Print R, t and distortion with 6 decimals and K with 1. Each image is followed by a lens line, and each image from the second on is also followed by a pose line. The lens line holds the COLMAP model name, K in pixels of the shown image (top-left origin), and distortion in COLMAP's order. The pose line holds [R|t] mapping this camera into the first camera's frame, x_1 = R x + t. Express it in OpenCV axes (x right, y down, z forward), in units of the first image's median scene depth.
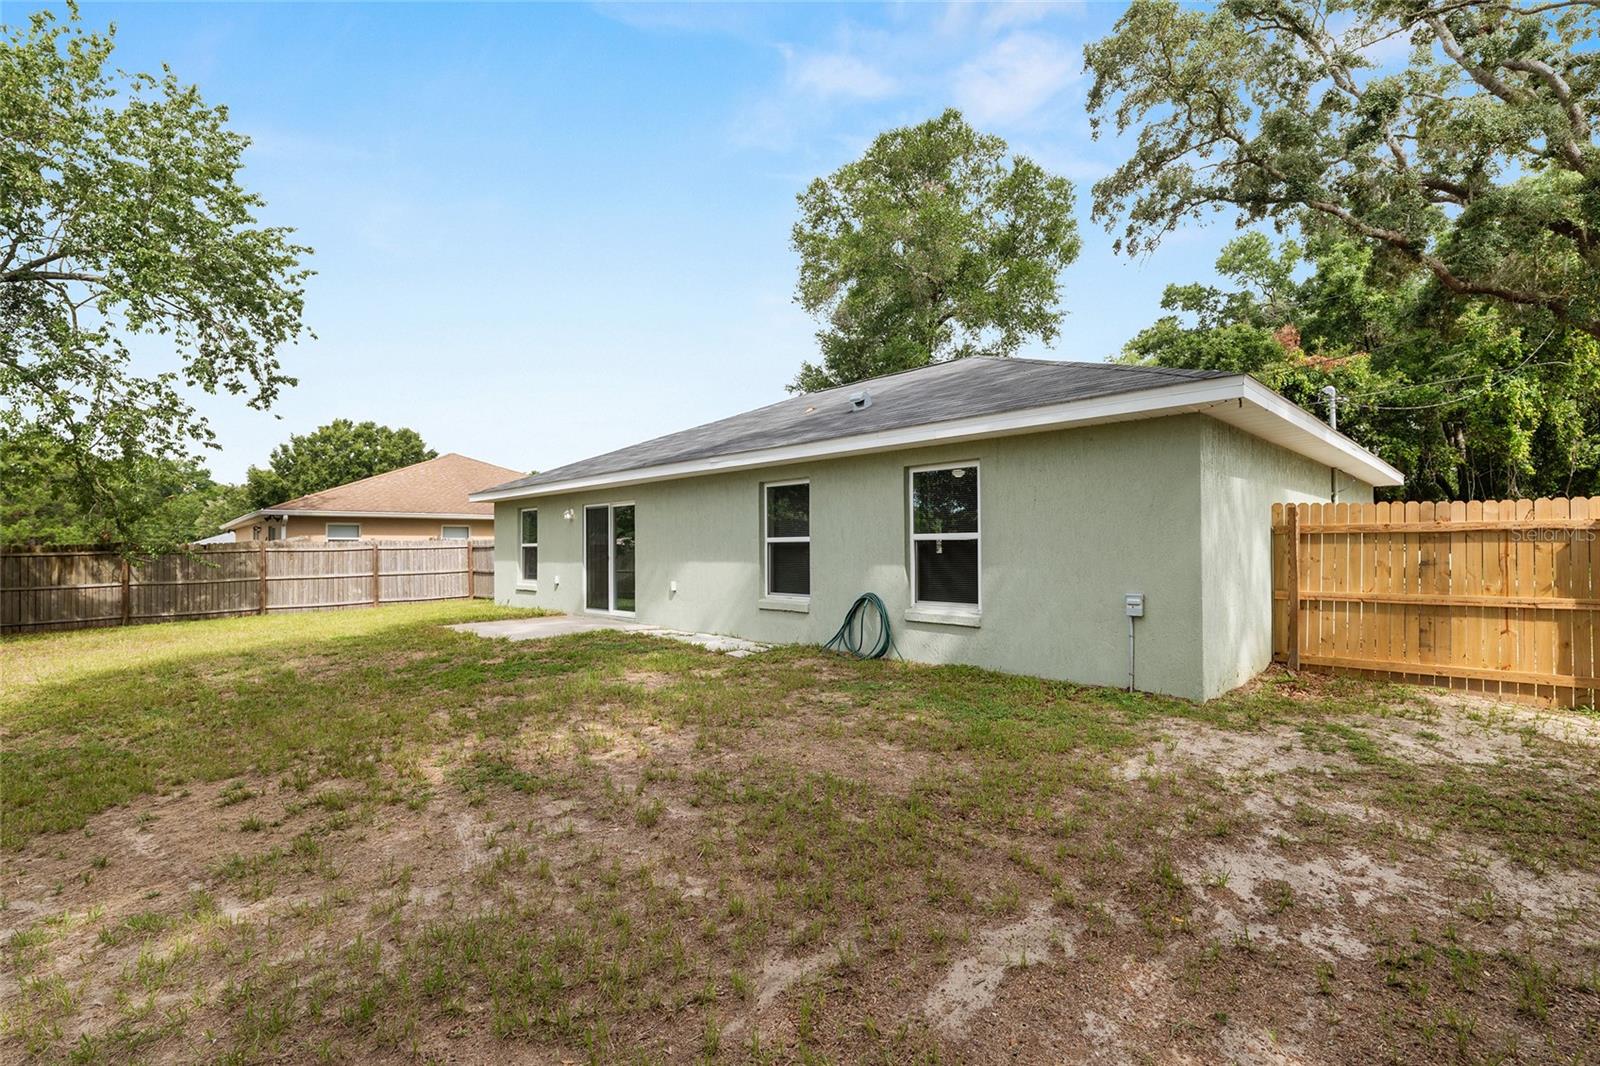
lens RADIAL K [[690.3, 0, 801.6], [0, 690.3, 540.5], [0, 0, 1]] dist [-0.013044, 0.000711]
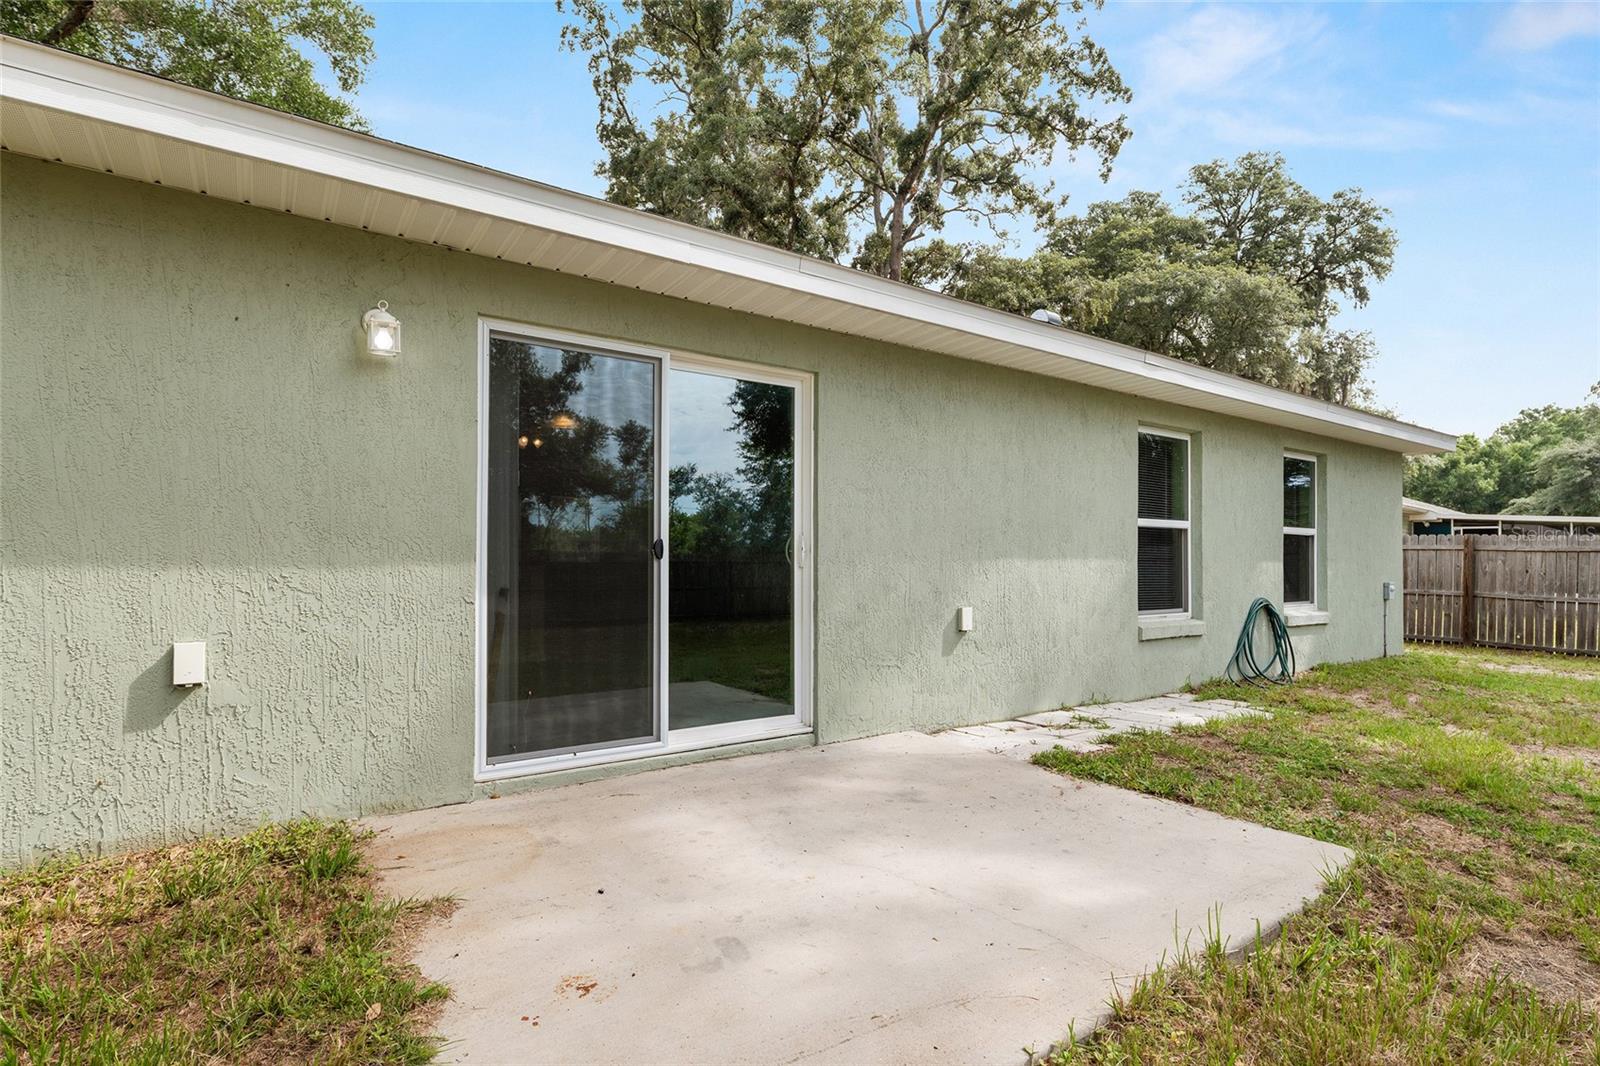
lens RADIAL K [[782.2, 0, 804.4], [0, 782.2, 549.9], [0, 0, 1]] dist [-0.000464, 0.000131]
pose [[0.181218, 0.025691, 0.983107, -0.843421], [-0.015015, 0.999614, -0.023355, 0.048352], [-0.983328, -0.010529, 0.181534, 1.288308]]
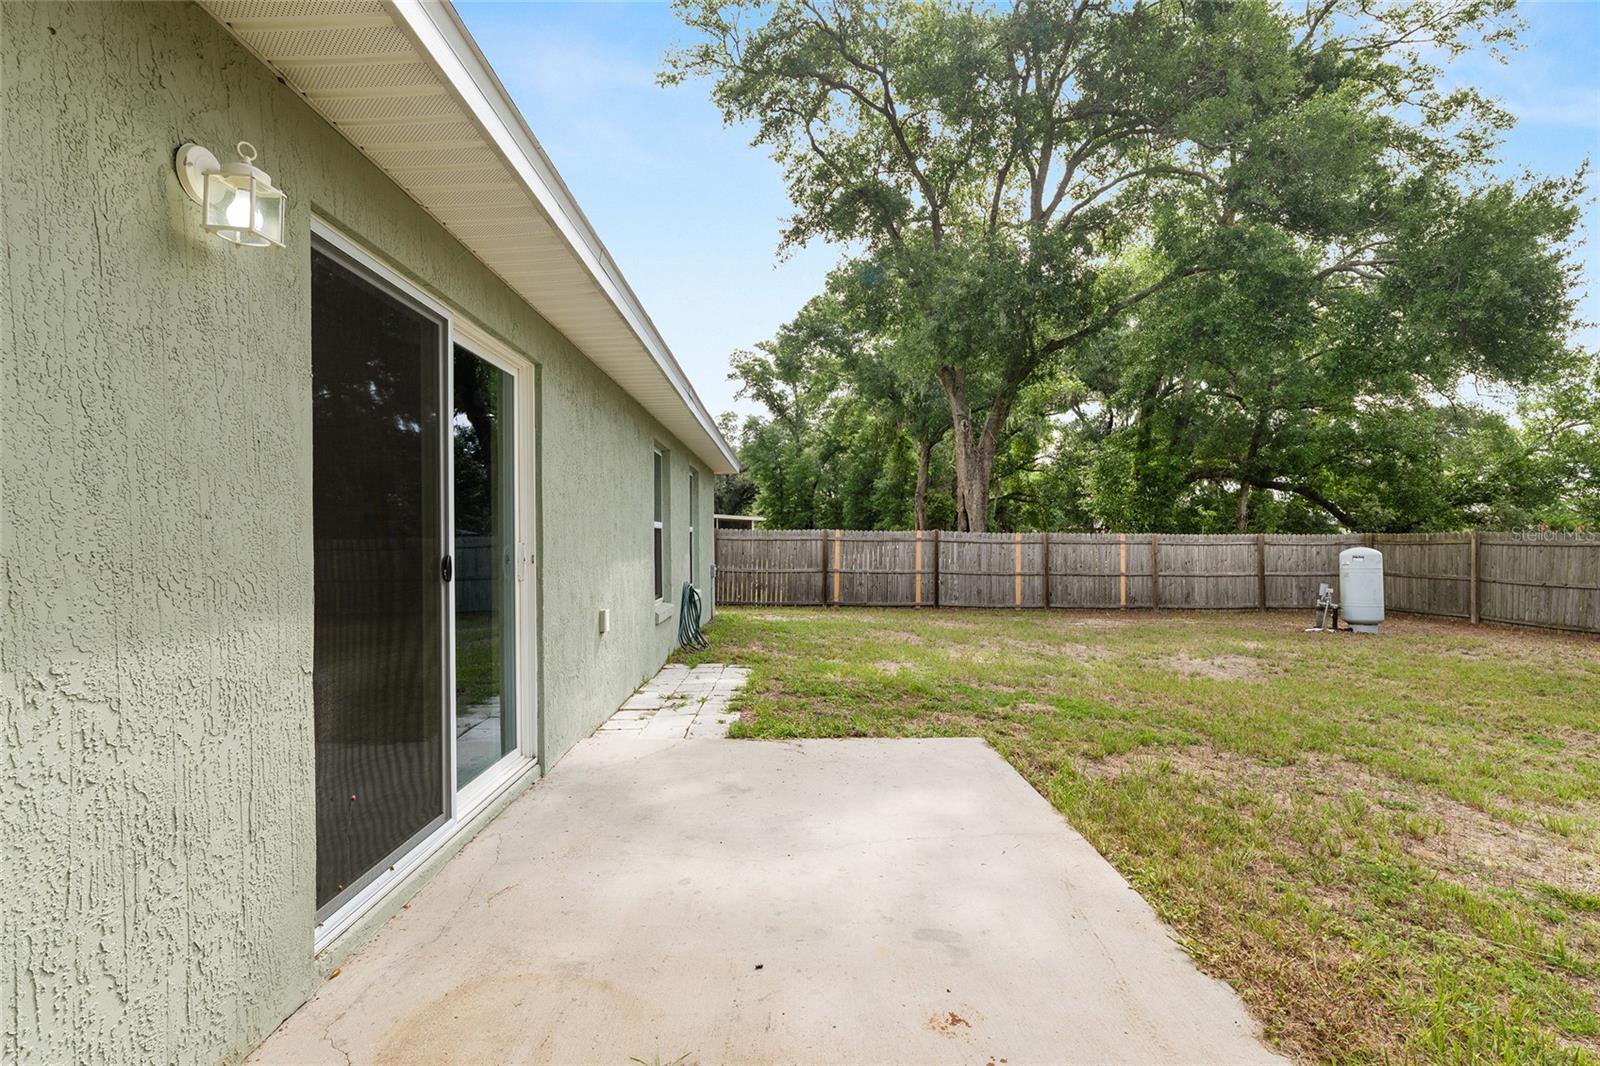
lens RADIAL K [[730.5, 0, 794.7], [0, 730.5, 536.9], [0, 0, 1]] dist [-0.003396, -0.000034]
pose [[-0.698188, 0.022858, 0.715550, -0.752747], [0.011122, 0.999716, -0.021083, 0.032744], [-0.715828, -0.006761, -0.698244, 1.574501]]
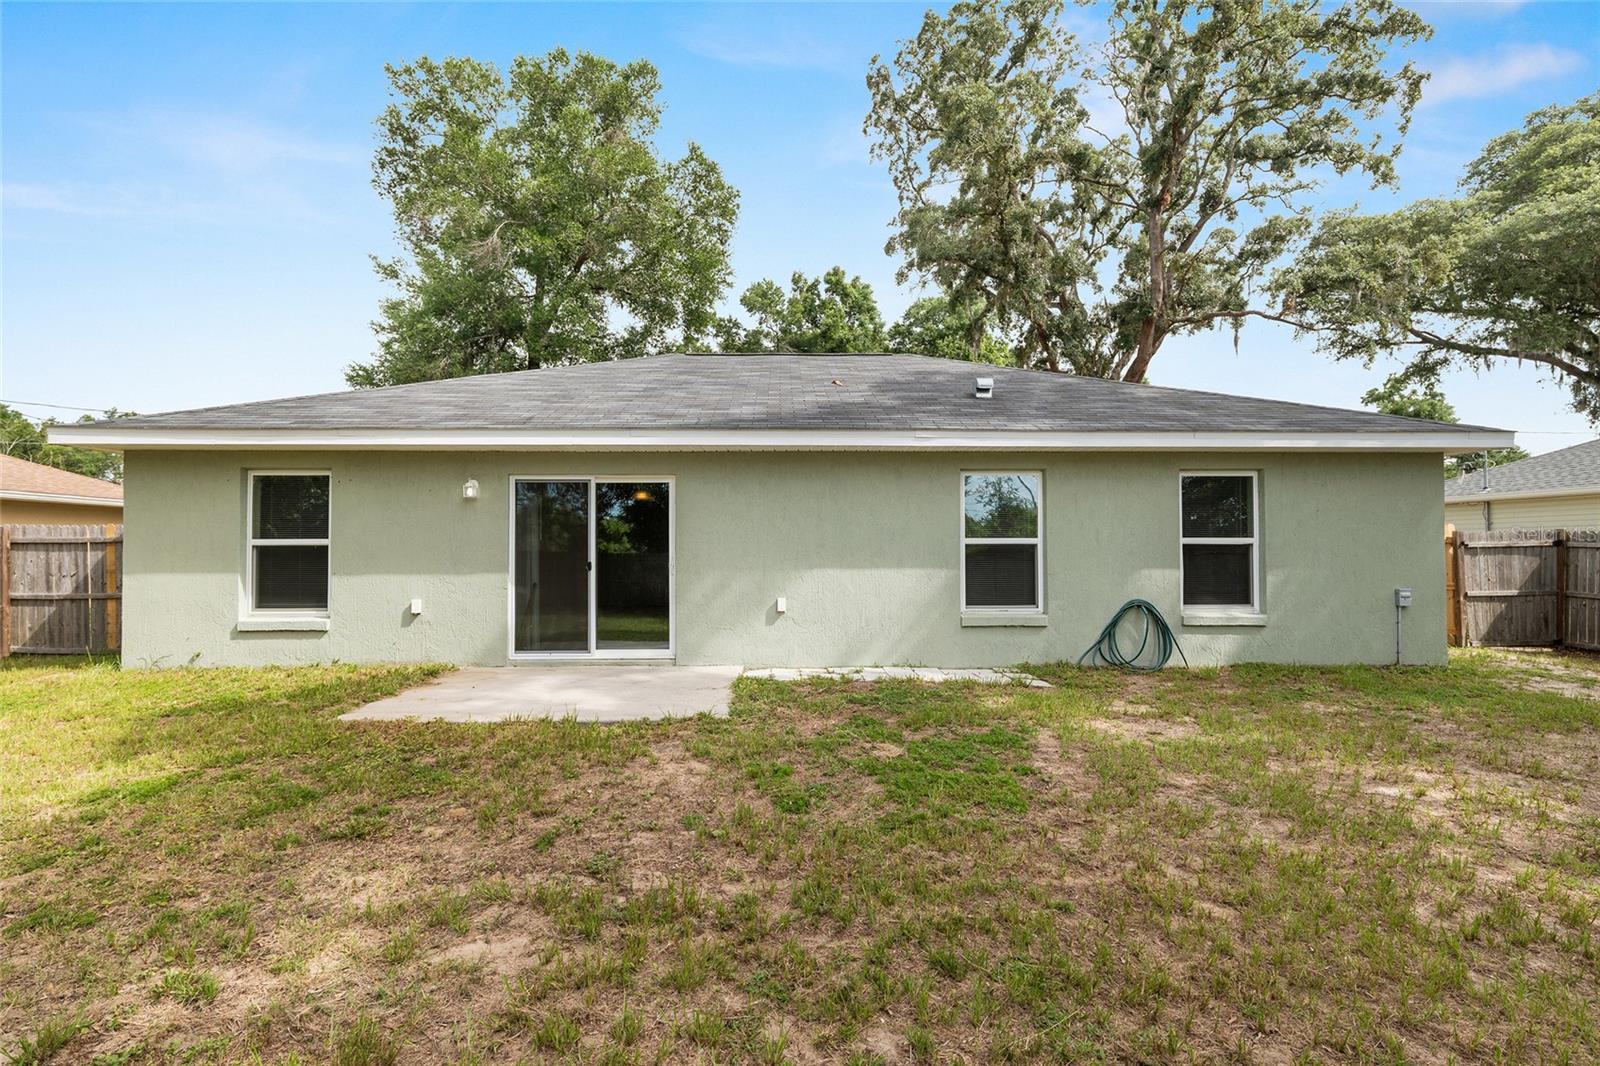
lens RADIAL K [[730.5, 0, 800.7], [0, 730.5, 536.0], [0, 0, 1]] dist [-0.003396, -0.000034]
pose [[0.692925, 0.027454, 0.720487, -0.900068], [-0.012760, 0.999585, -0.025817, 0.020375], [-0.720897, 0.008695, 0.692988, 0.608189]]
